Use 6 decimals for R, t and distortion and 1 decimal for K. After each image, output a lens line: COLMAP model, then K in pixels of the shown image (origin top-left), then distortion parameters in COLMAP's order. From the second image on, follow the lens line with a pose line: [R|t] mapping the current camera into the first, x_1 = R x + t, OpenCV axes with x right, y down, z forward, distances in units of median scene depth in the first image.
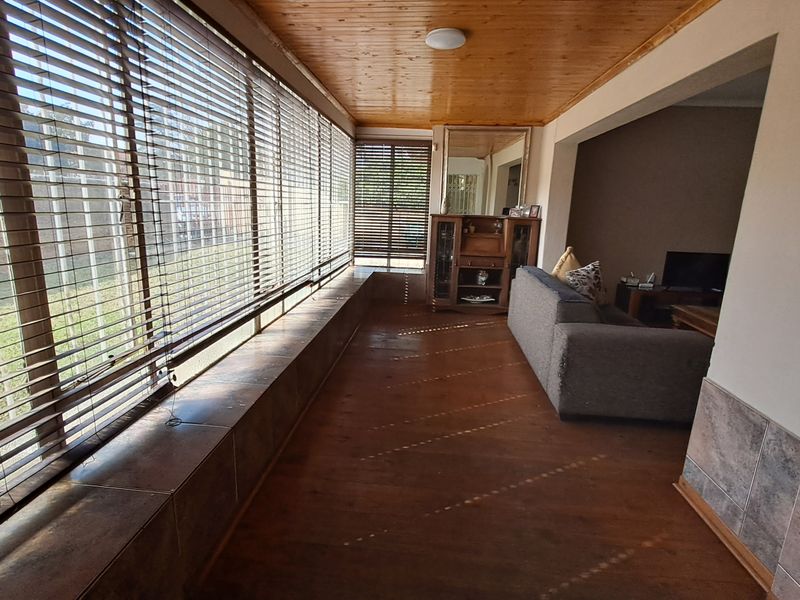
lens RADIAL K [[419.8, 0, 397.3], [0, 419.8, 300.5], [0, 0, 1]] dist [0.006912, 0.000923]
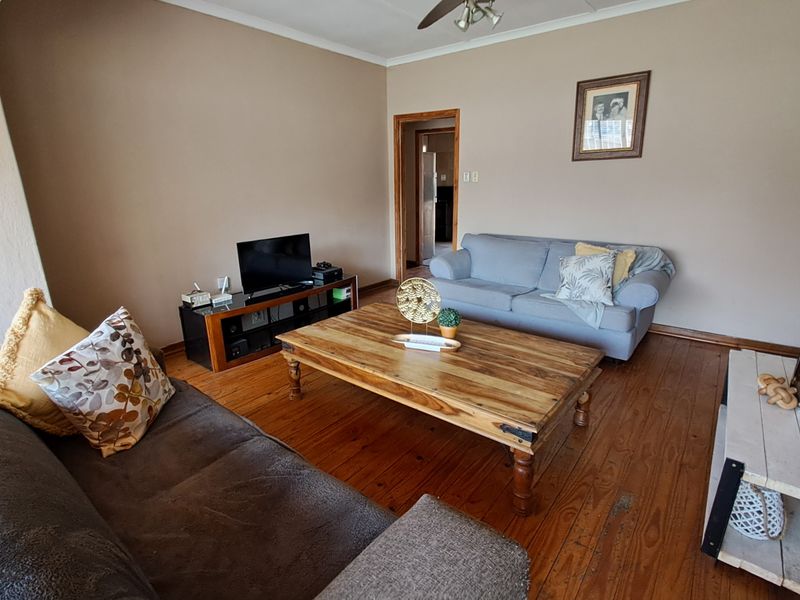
lens RADIAL K [[419.8, 0, 401.3], [0, 419.8, 300.1], [0, 0, 1]] dist [0.006912, 0.000923]
pose [[0.543452, -0.269033, 0.795161, 0.286162], [0.209172, 0.960773, 0.182107, -0.116555], [-0.812962, 0.067359, 0.578408, 0.508911]]
